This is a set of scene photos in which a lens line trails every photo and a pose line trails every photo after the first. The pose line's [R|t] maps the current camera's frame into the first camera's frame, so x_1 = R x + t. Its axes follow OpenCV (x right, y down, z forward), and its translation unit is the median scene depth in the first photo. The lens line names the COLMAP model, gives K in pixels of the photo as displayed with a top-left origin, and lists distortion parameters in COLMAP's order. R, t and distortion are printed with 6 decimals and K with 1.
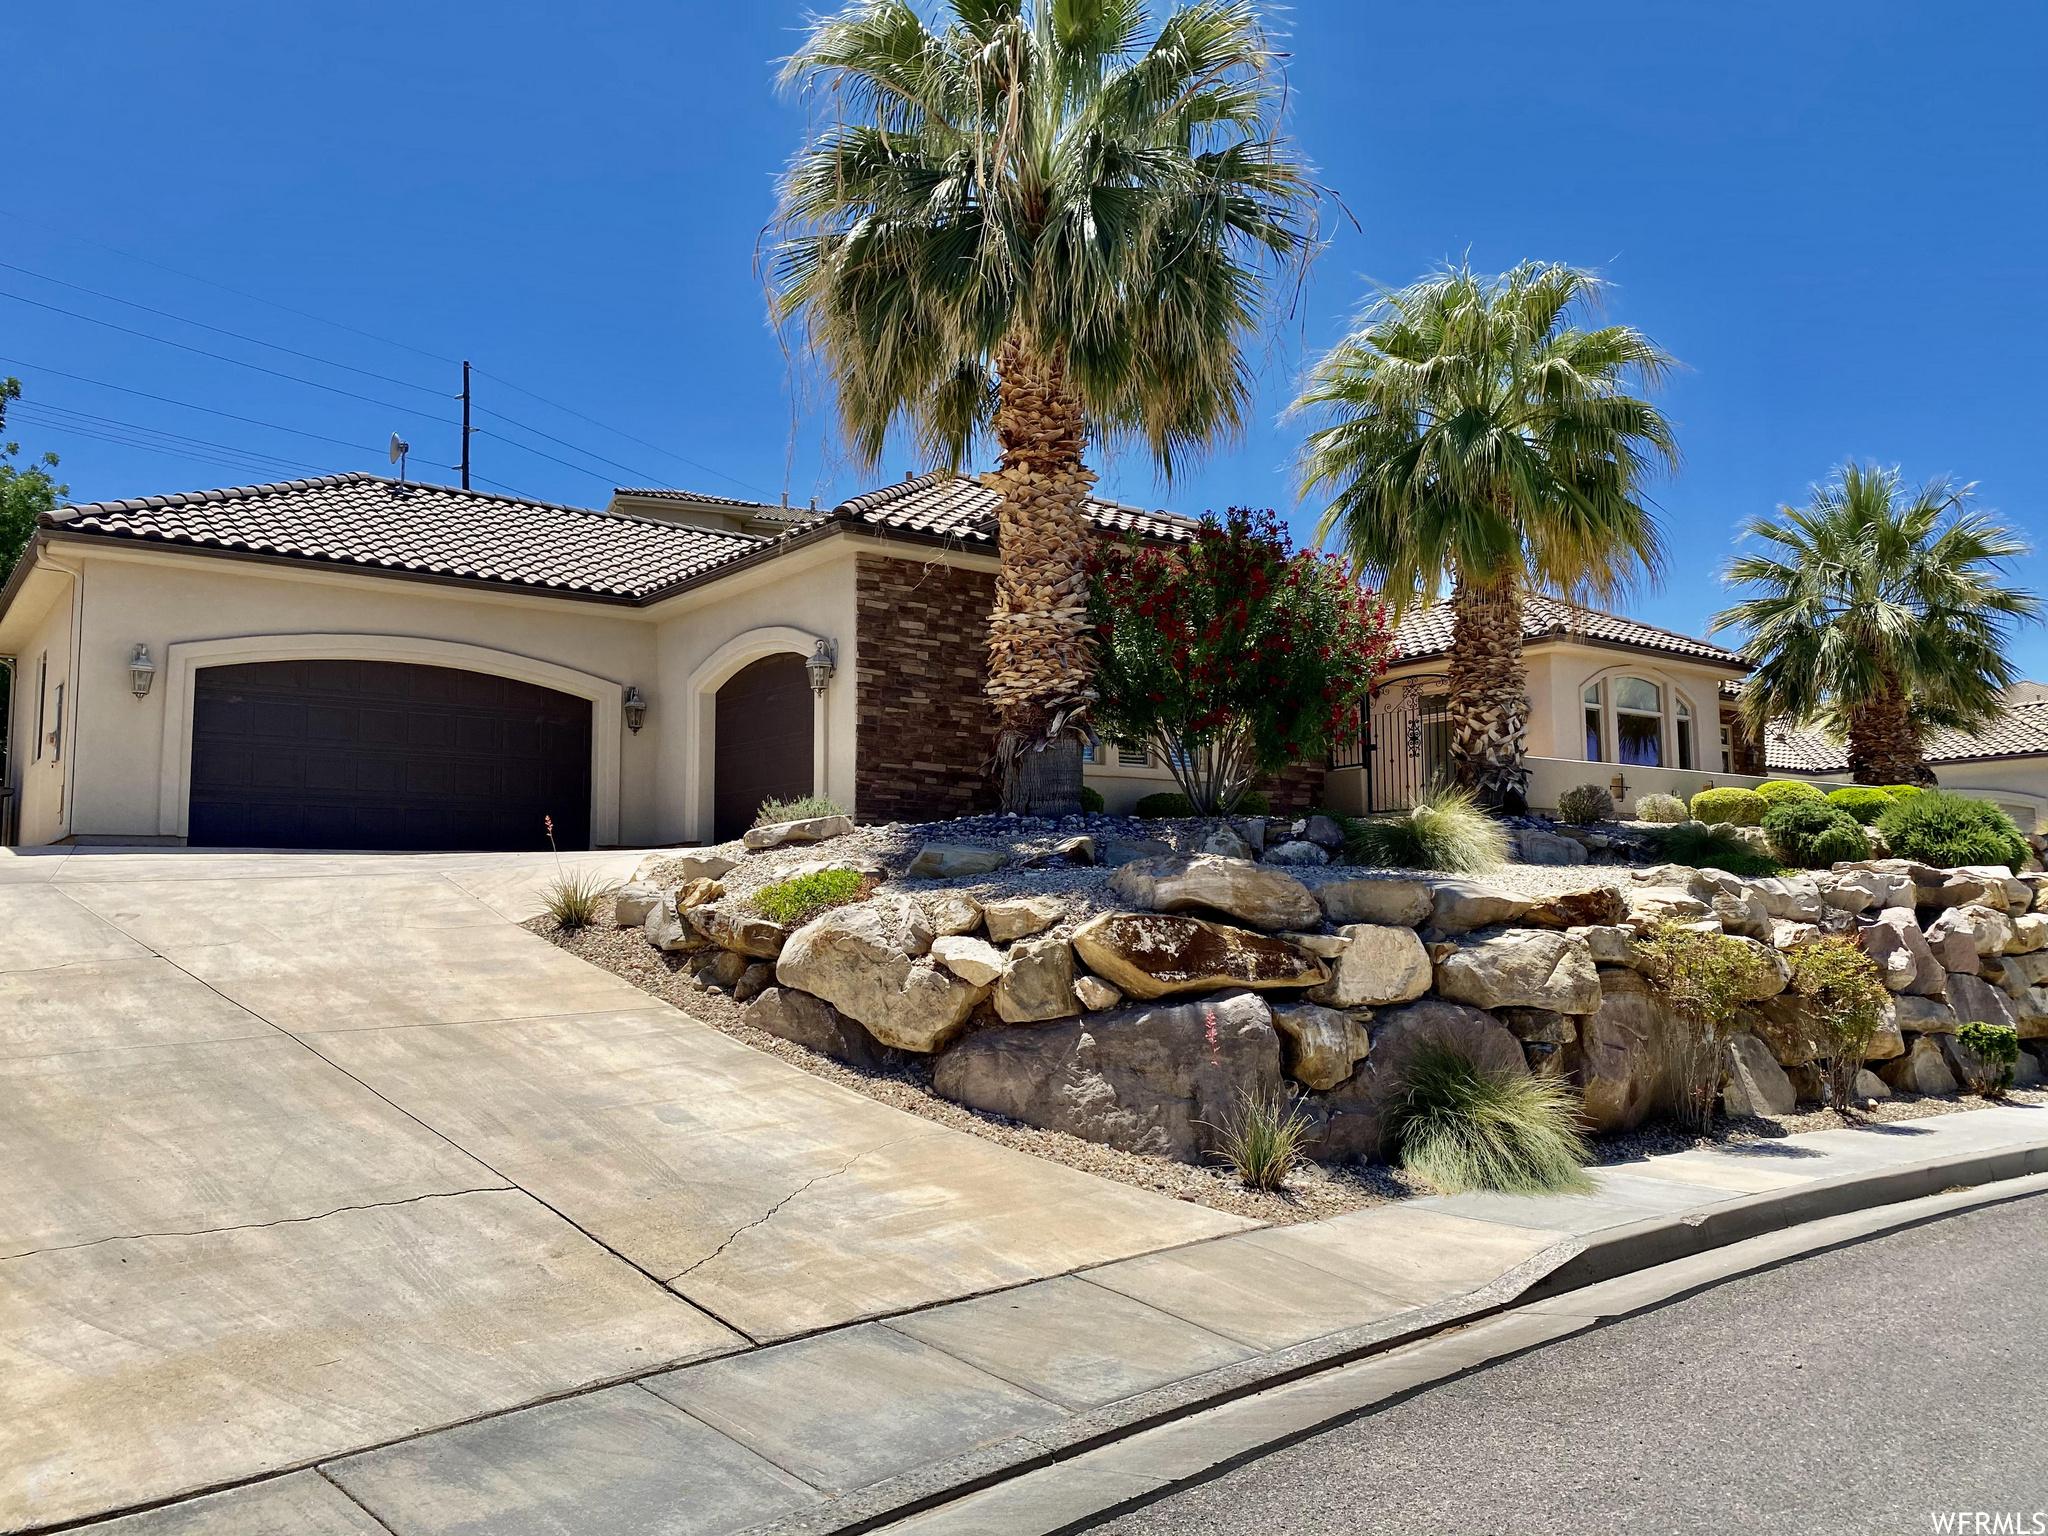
lens RADIAL K [[1520.1, 0, 1024.0], [0, 1520.1, 768.0], [0, 0, 1]] dist [0.085988, -0.084082]
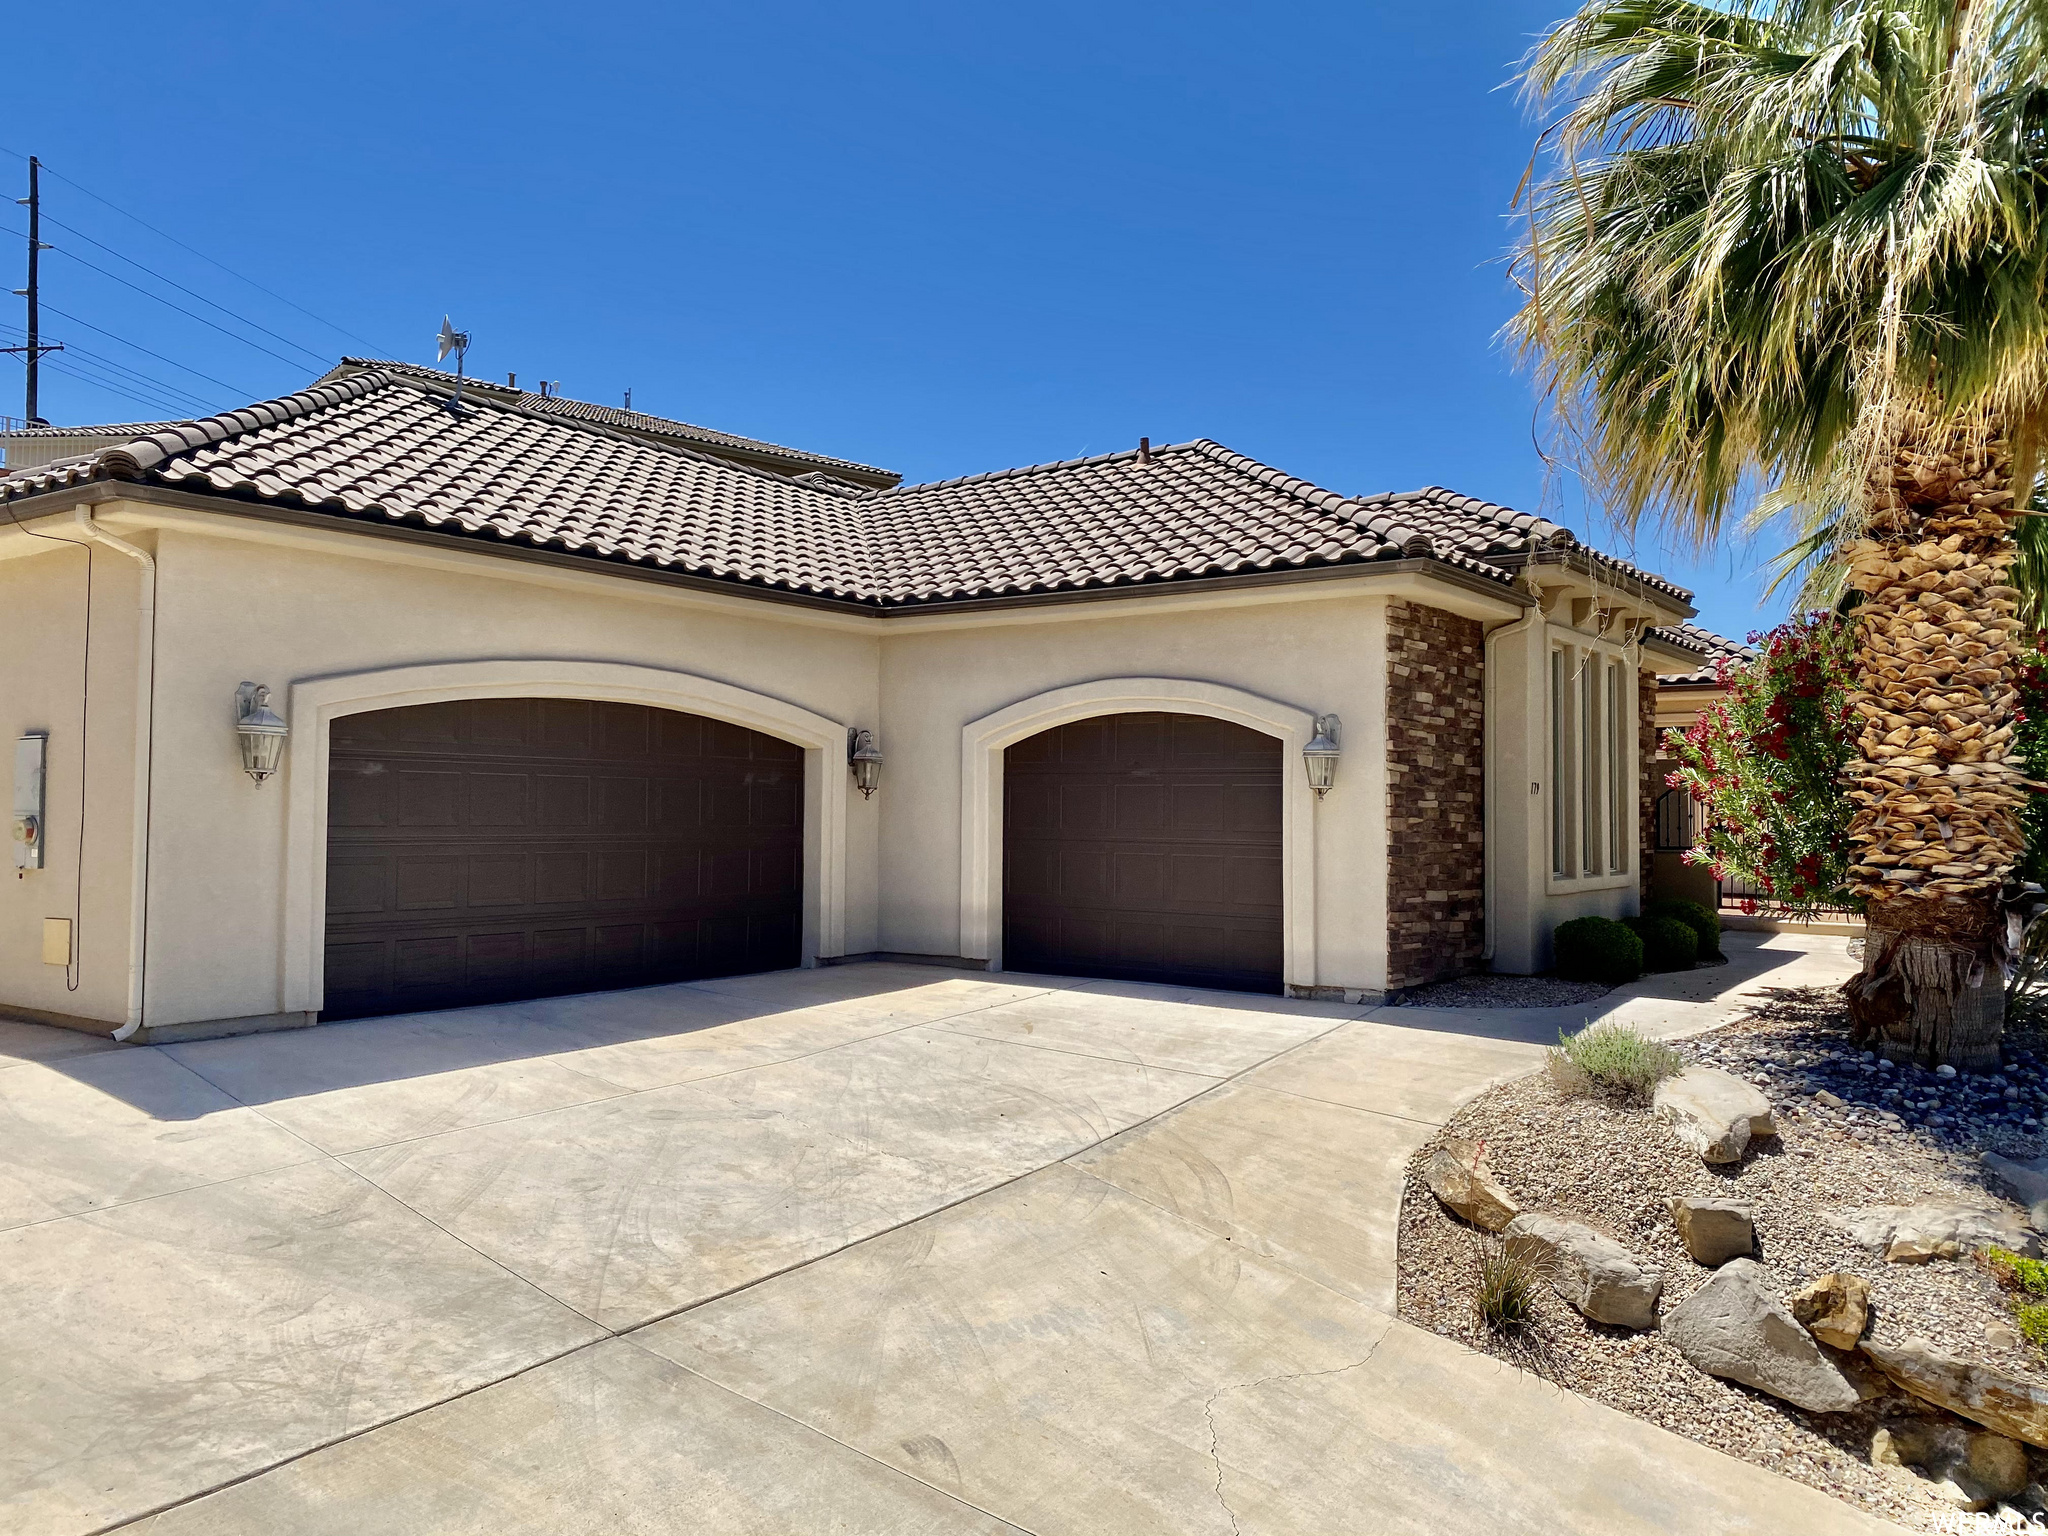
lens RADIAL K [[1552.7, 0, 1023.6], [0, 1552.7, 755.7], [0, 0, 1]] dist [0.019804, -0.002506]
pose [[0.959441, 0.028691, 0.280446, -0.457287], [-0.043946, 0.997868, 0.048258, -0.093656], [-0.278463, -0.058625, 0.958656, 0.354442]]
